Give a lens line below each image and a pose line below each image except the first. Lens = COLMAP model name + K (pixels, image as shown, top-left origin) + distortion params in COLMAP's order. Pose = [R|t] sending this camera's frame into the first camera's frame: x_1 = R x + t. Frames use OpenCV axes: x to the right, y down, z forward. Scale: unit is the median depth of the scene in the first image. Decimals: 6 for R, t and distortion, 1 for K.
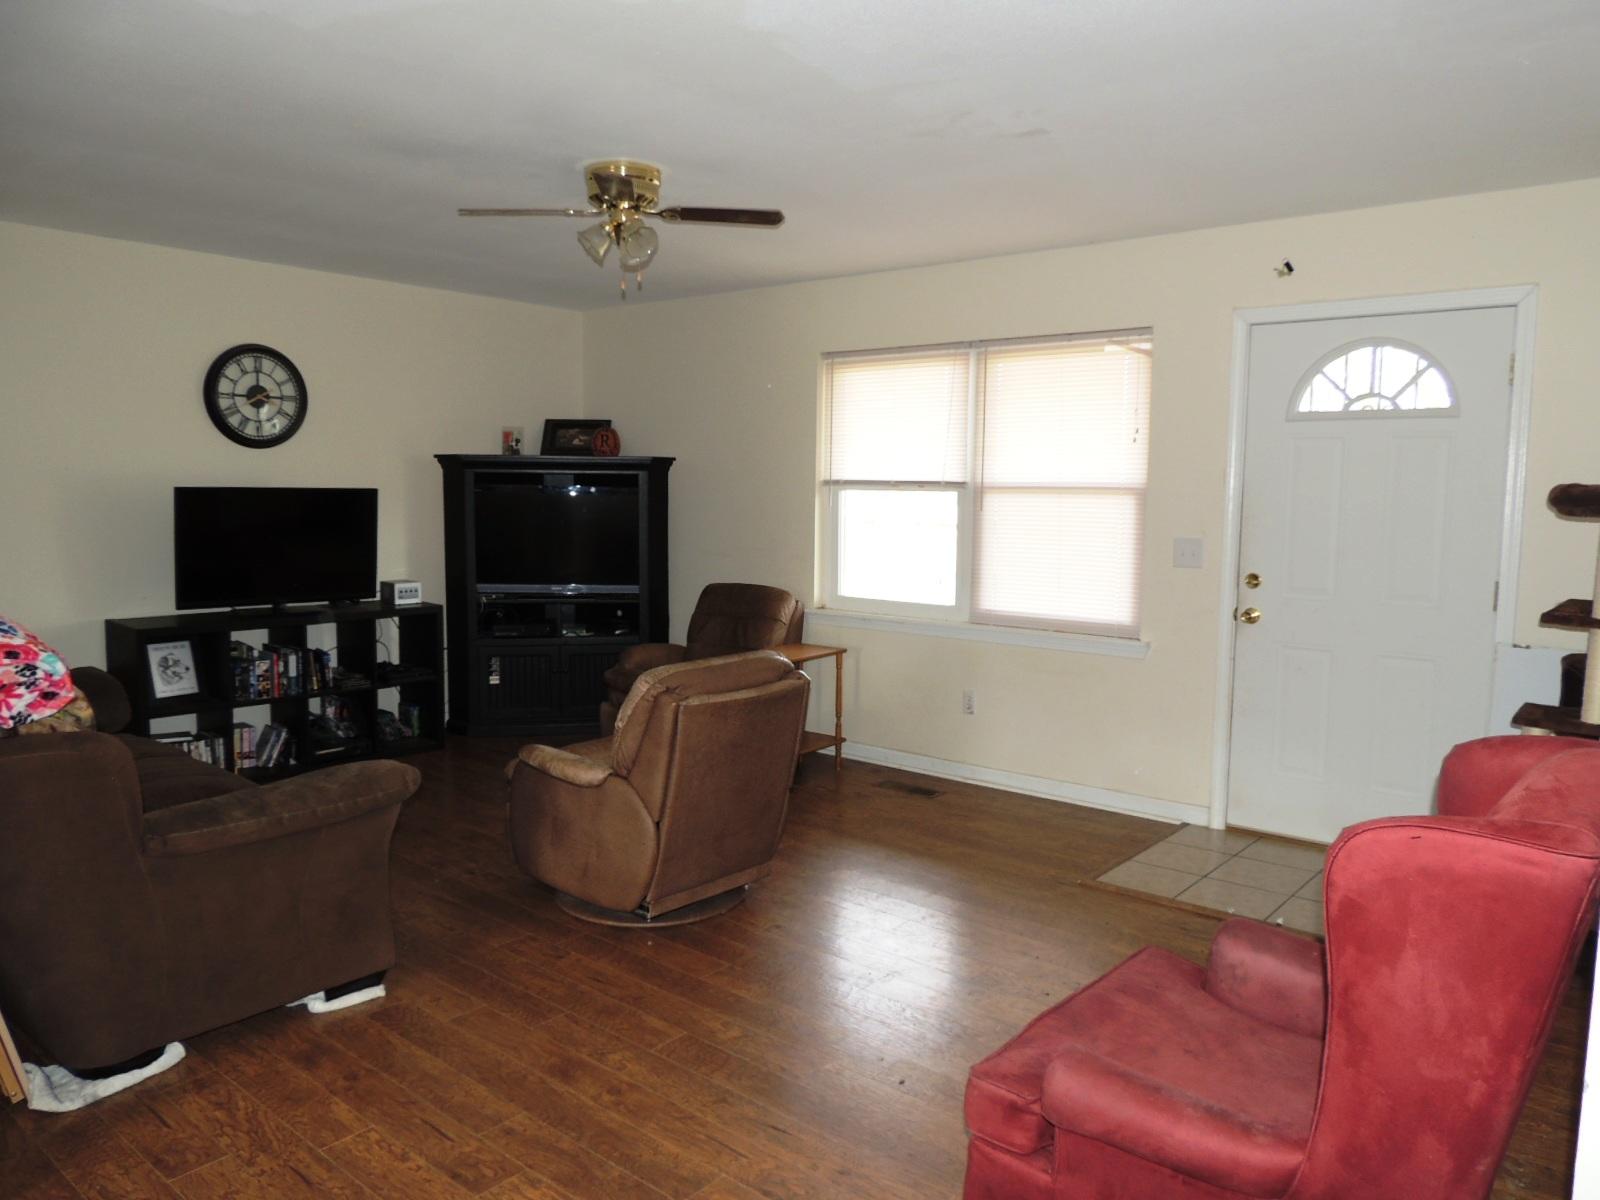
lens RADIAL K [[1129.5, 0, 812.1], [0, 1129.5, 606.8], [0, 0, 1]] dist [-0.035653, 0.018403]
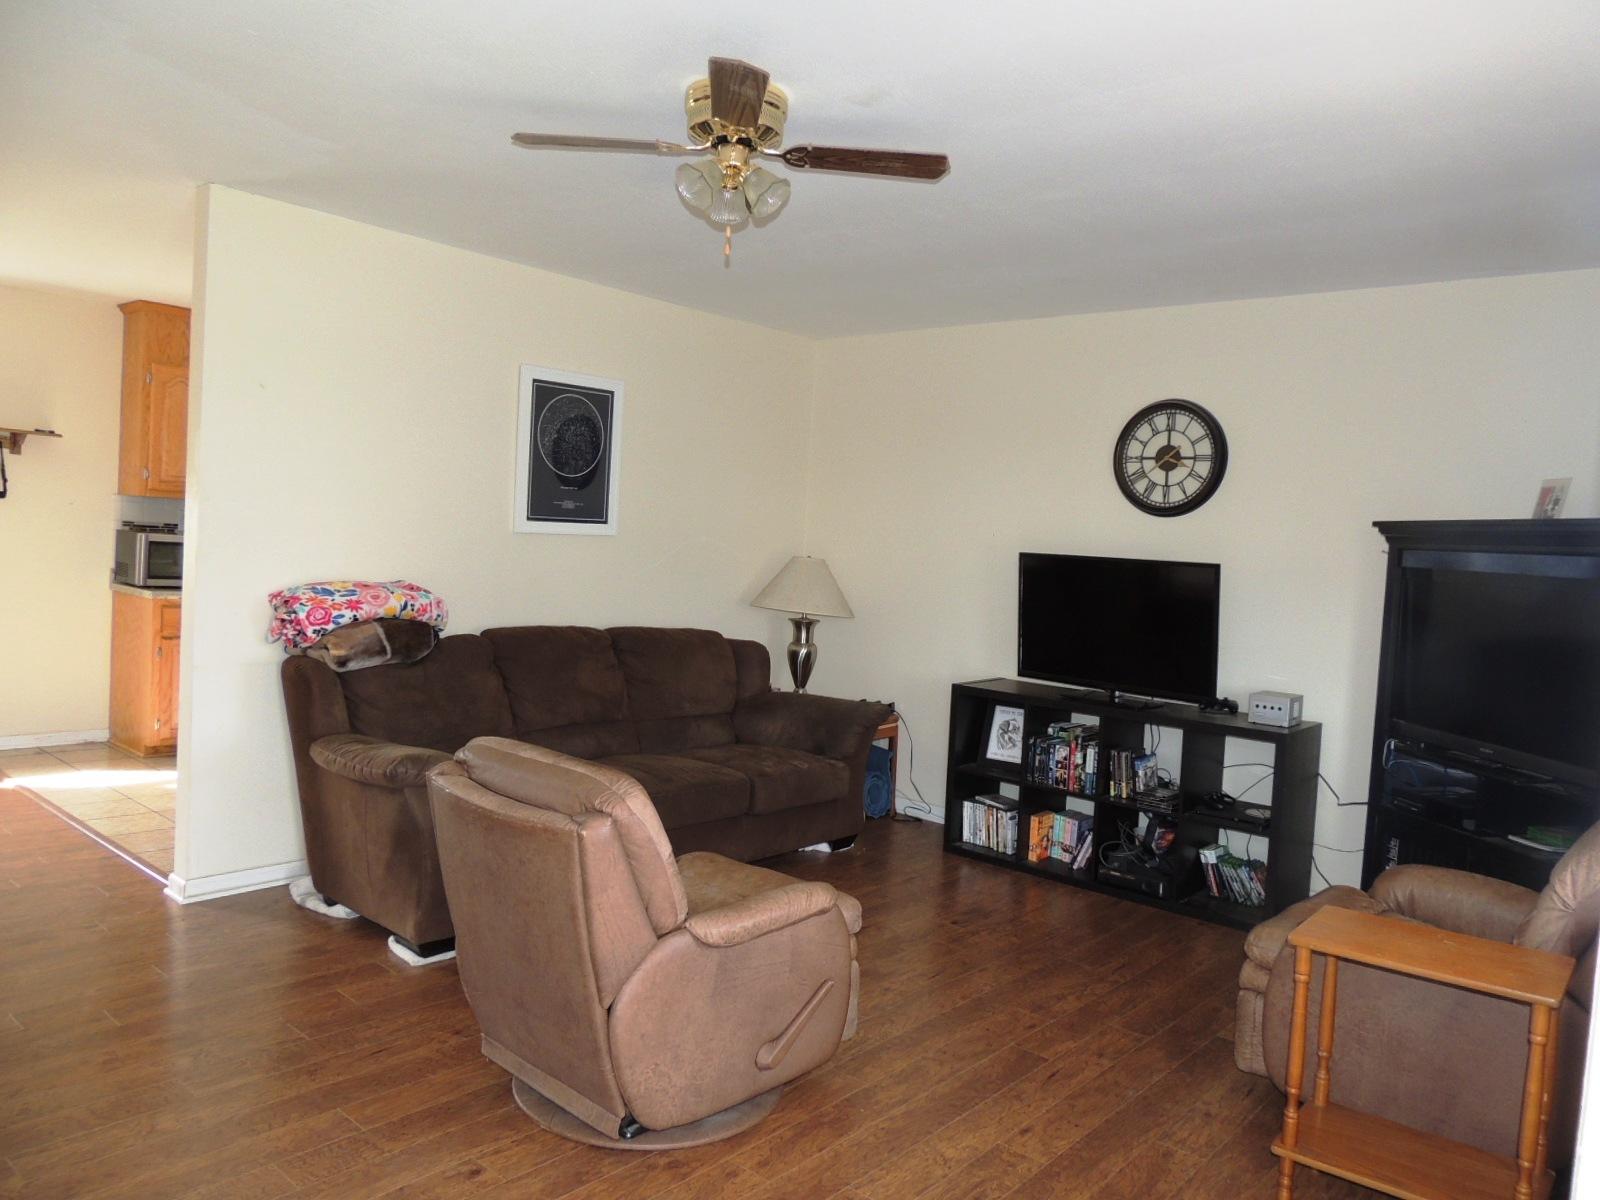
lens RADIAL K [[1129.5, 0, 810.1], [0, 1129.5, 593.5], [0, 0, 1]] dist [-0.035653, 0.018403]
pose [[-0.021103, 0.026270, -0.999432, 0.398849], [-0.165571, 0.985759, 0.029406, -0.063190], [0.985972, 0.166097, -0.016453, 0.762073]]
